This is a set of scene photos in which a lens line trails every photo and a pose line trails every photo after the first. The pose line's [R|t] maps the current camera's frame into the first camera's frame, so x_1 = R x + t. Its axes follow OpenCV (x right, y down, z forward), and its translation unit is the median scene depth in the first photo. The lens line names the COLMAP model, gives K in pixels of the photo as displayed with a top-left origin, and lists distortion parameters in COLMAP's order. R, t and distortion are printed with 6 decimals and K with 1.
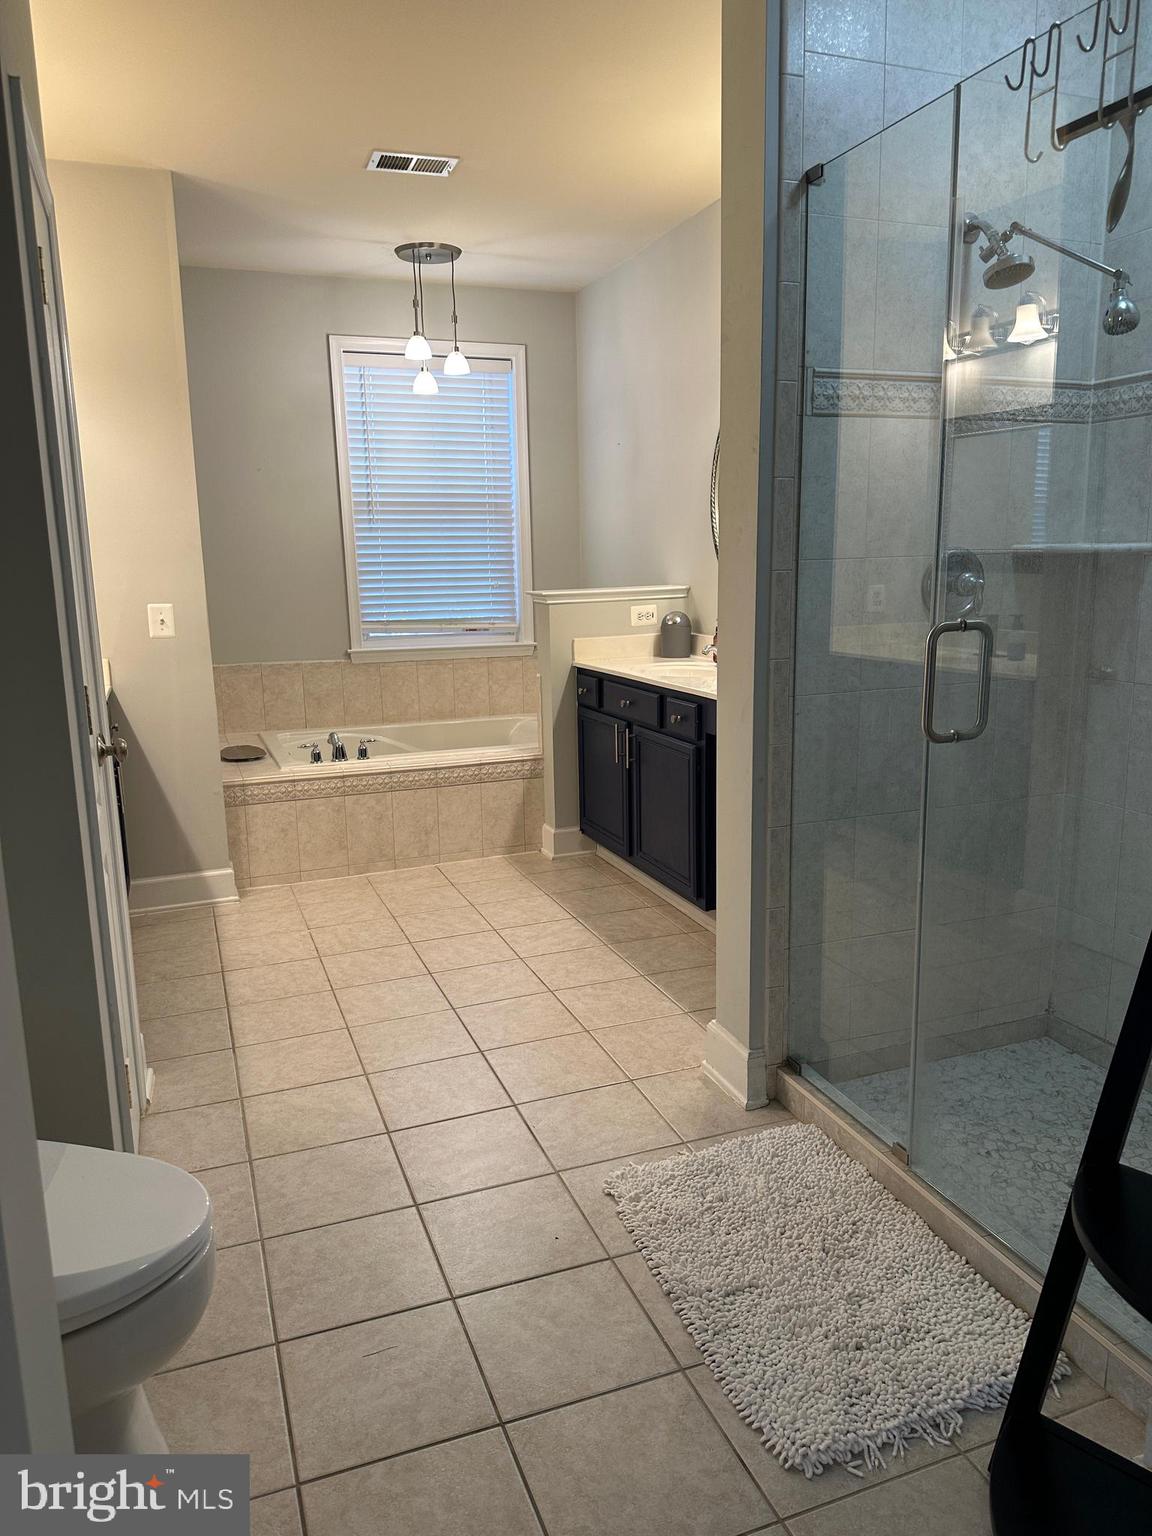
lens RADIAL K [[1069.6, 0, 582.7], [0, 1069.6, 774.1], [0, 0, 1]] dist [0.067559, -0.049687]
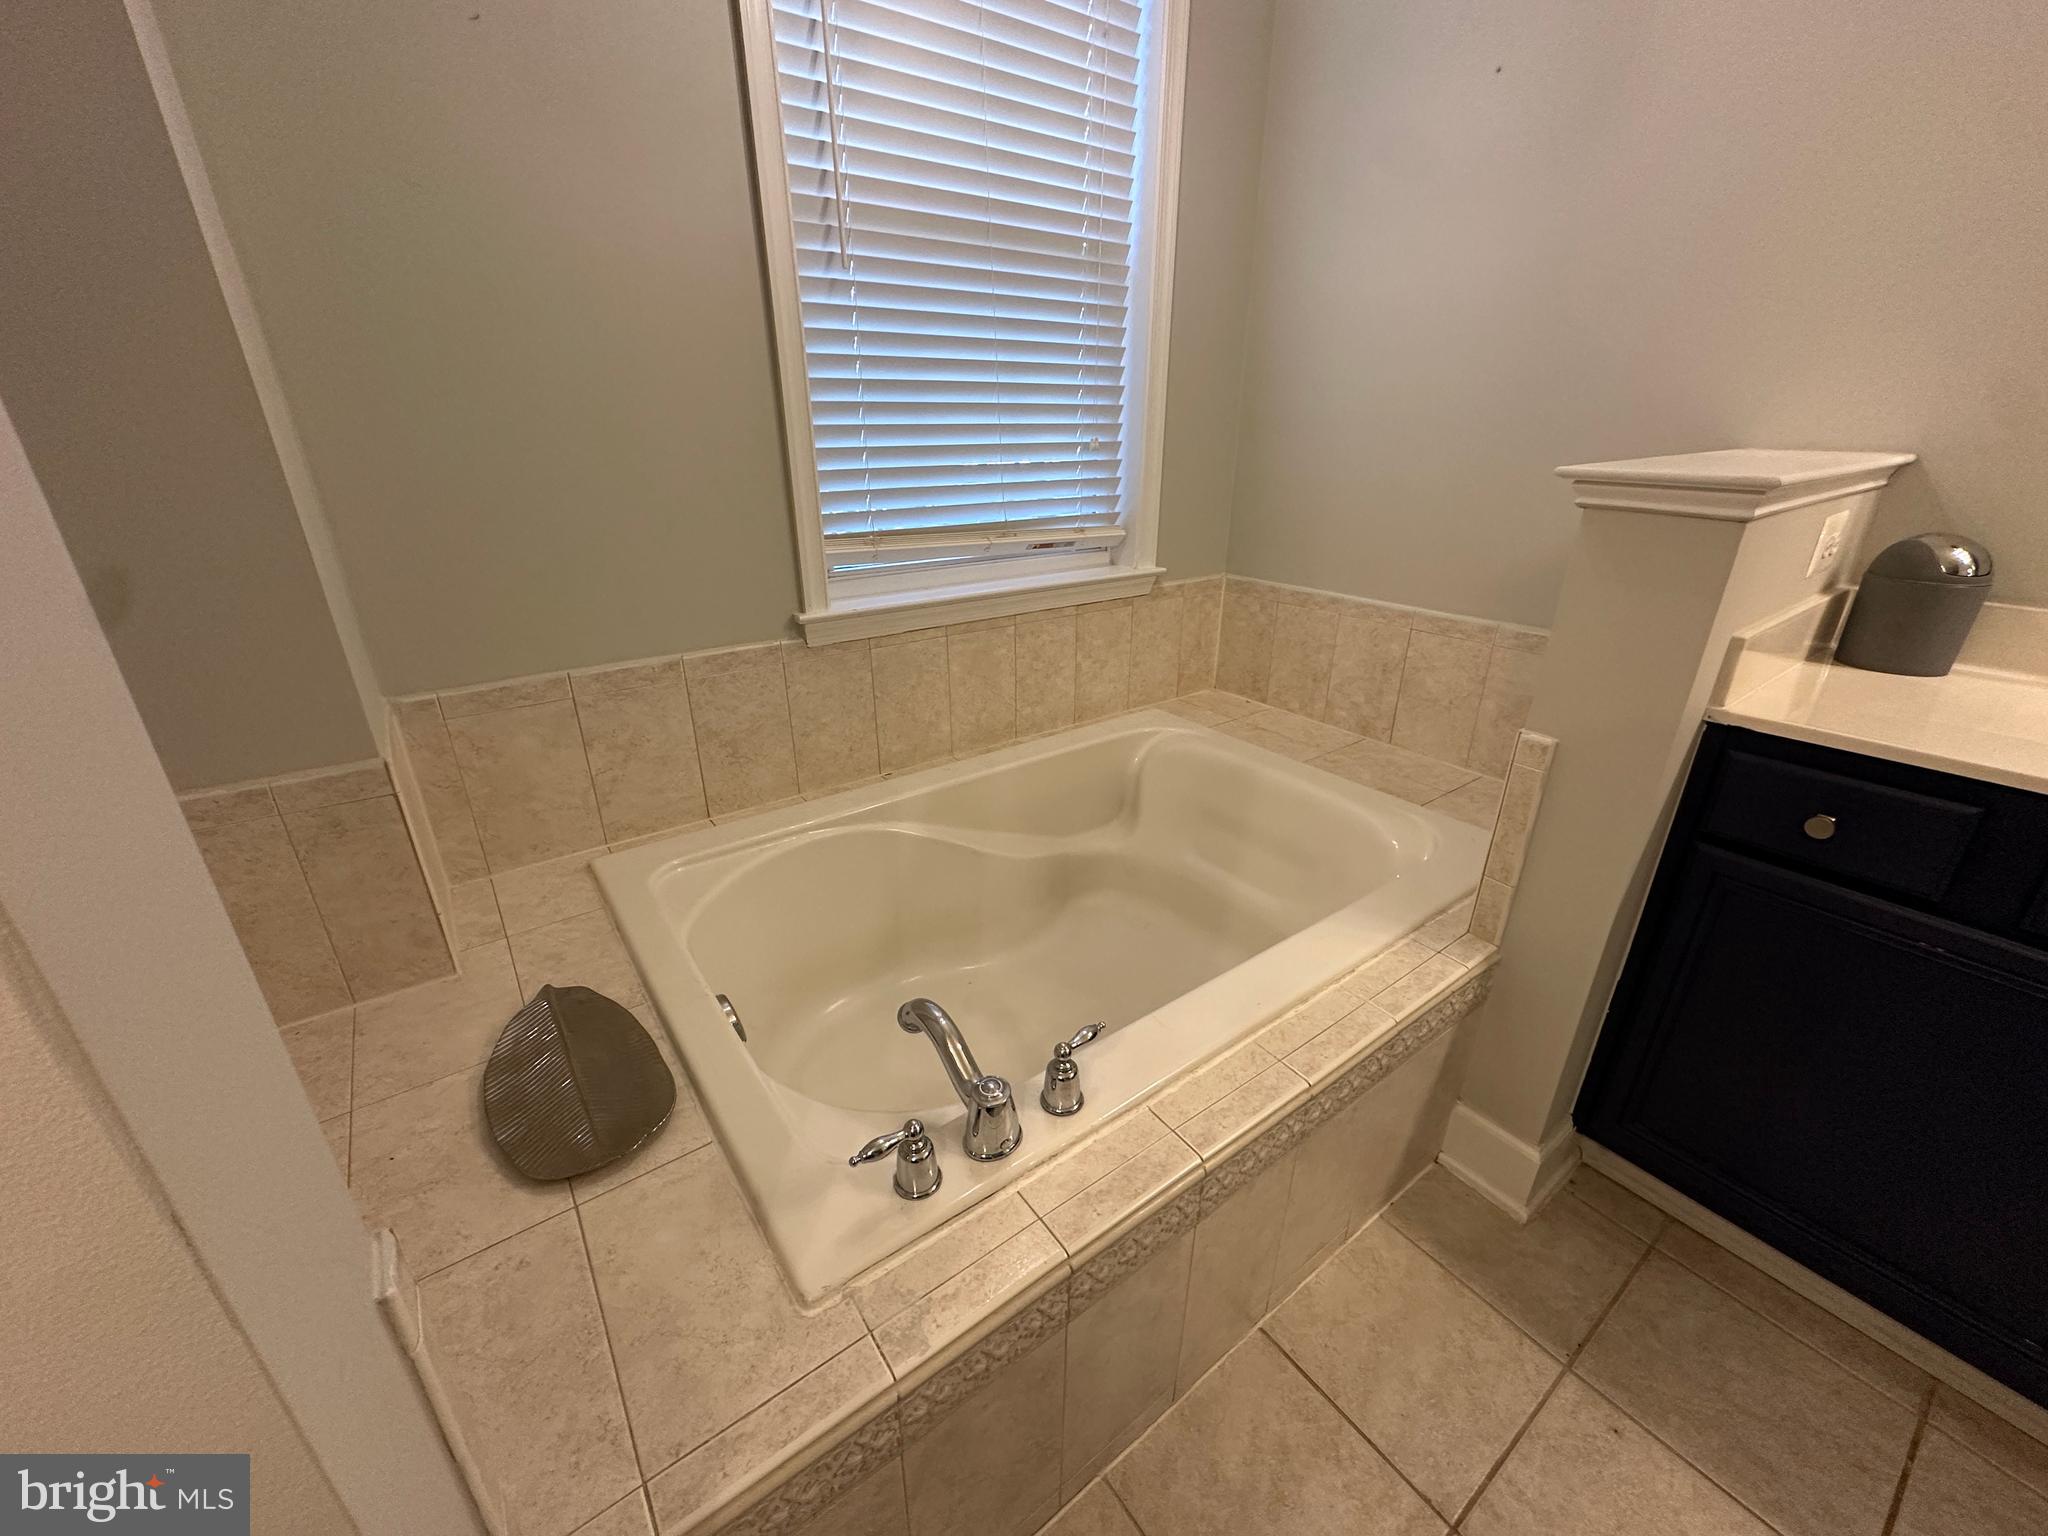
lens RADIAL K [[818.7, 0, 1025.7], [0, 818.7, 770.6], [0, 0, 1]] dist [-0.002228, 0.000344]
pose [[0.965911, -0.088106, 0.243421, -0.261287], [0.037179, 0.977767, 0.206372, -0.143675], [-0.256192, -0.190286, 0.947711, 0.824371]]
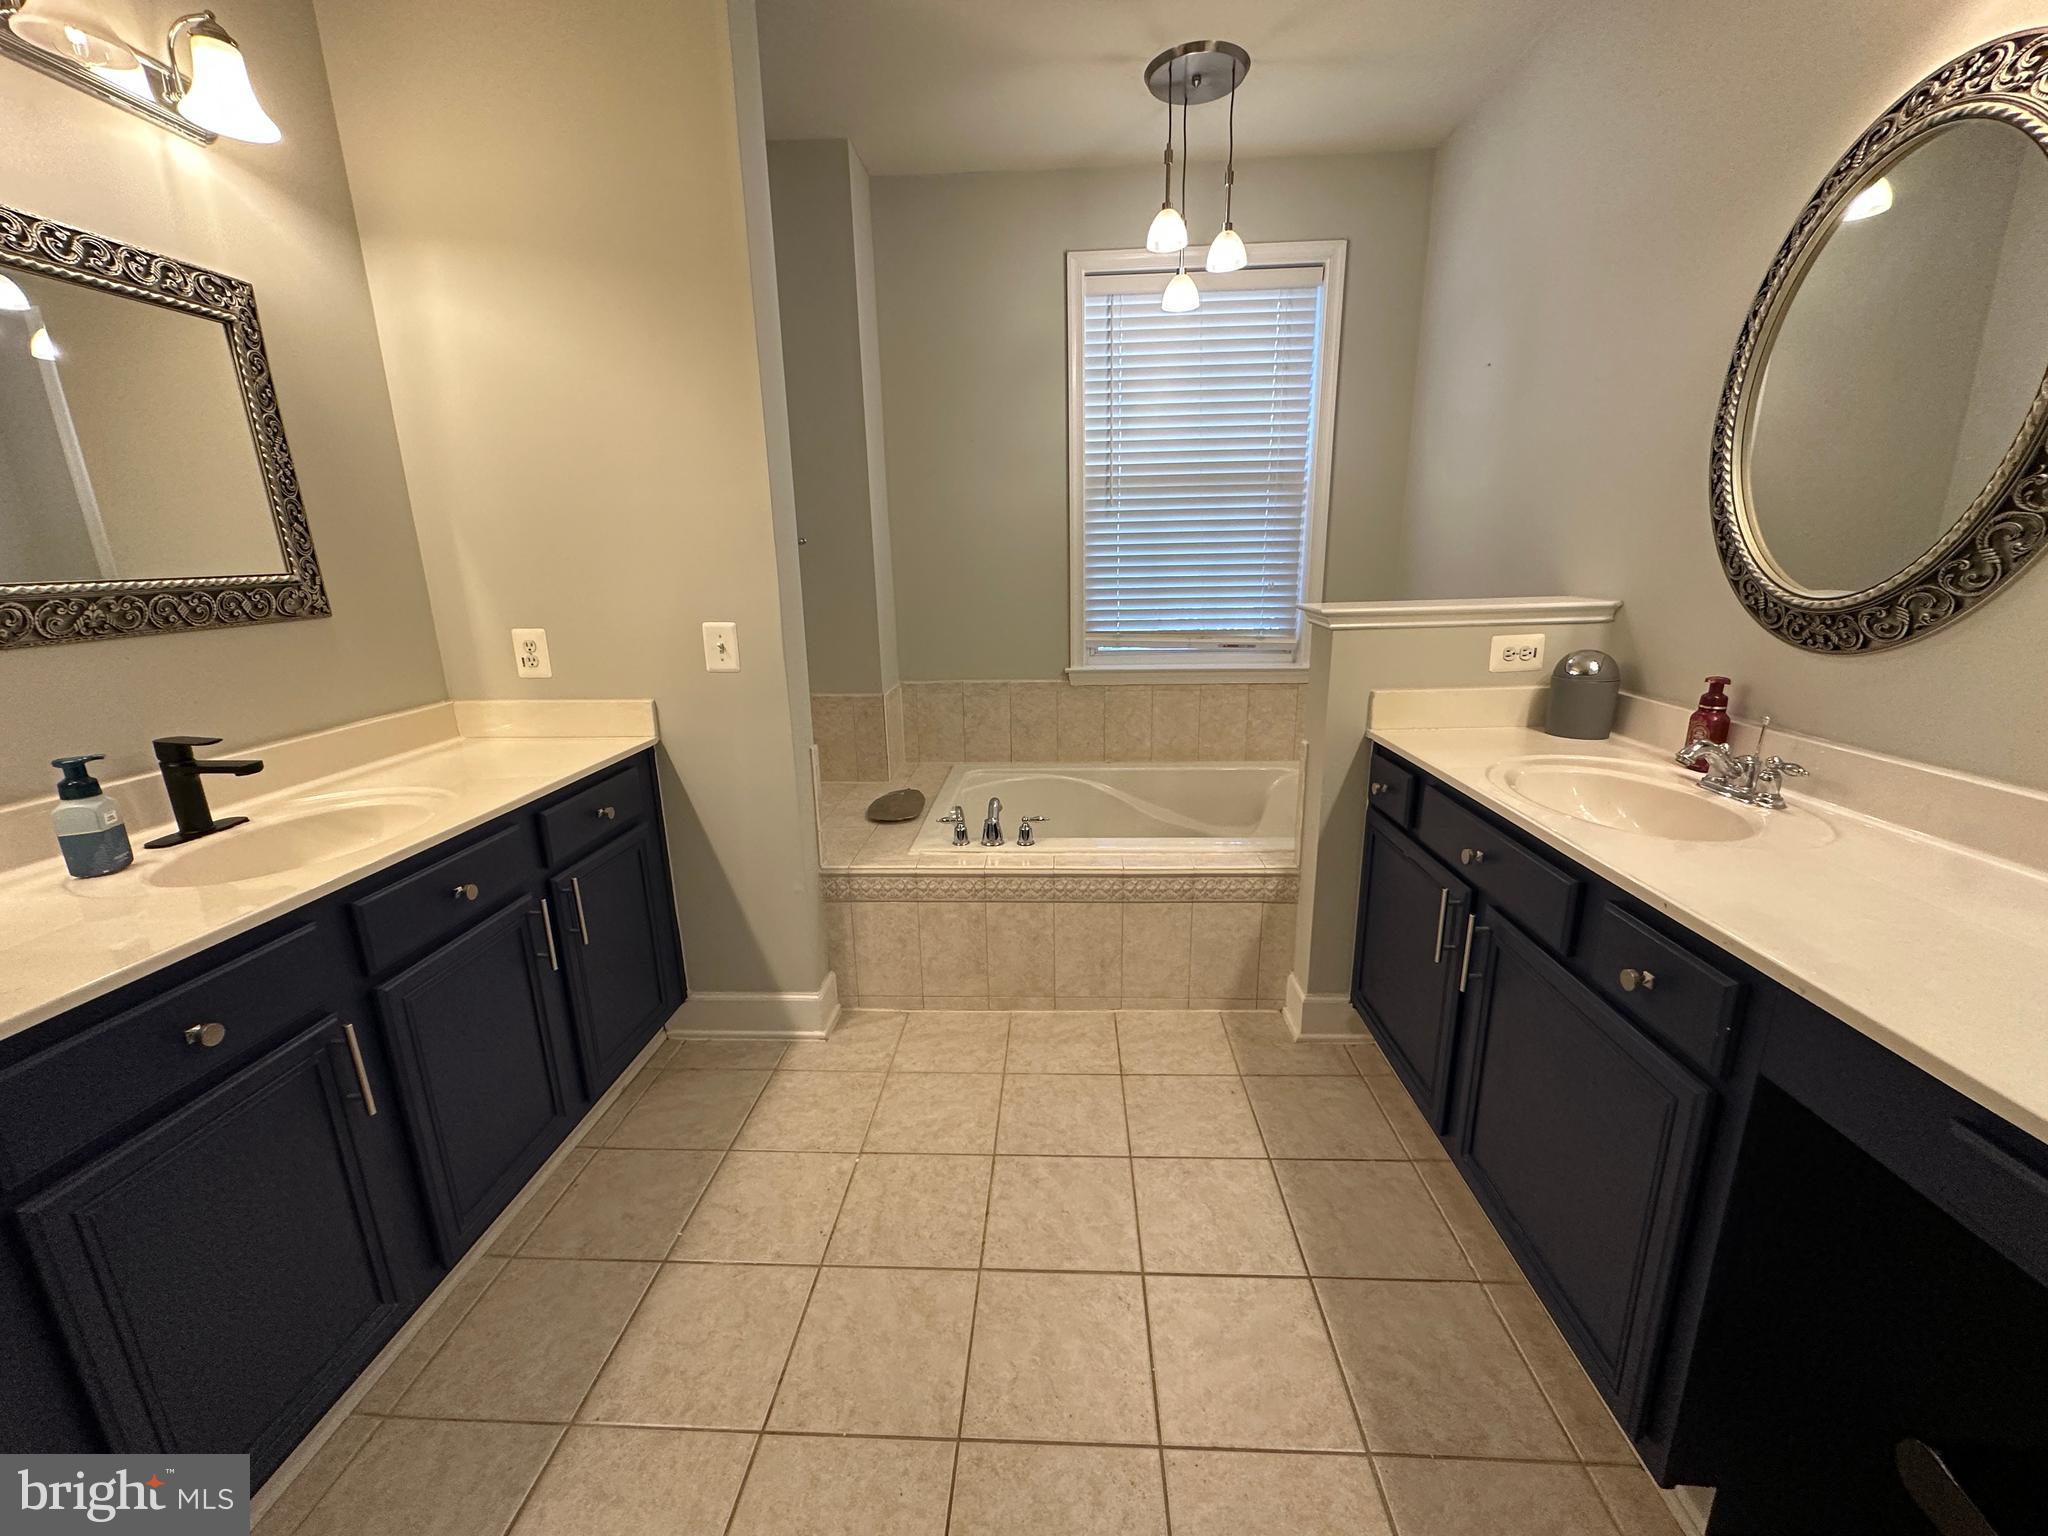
lens RADIAL K [[818.7, 0, 1017.0], [0, 818.7, 774.1], [0, 0, 1]] dist [-0.002228, 0.000344]
pose [[0.912596, 0.103254, -0.395610, -0.004749], [-0.076356, 0.993604, 0.083190, -0.103222], [0.401670, -0.045711, 0.914643, 0.516714]]
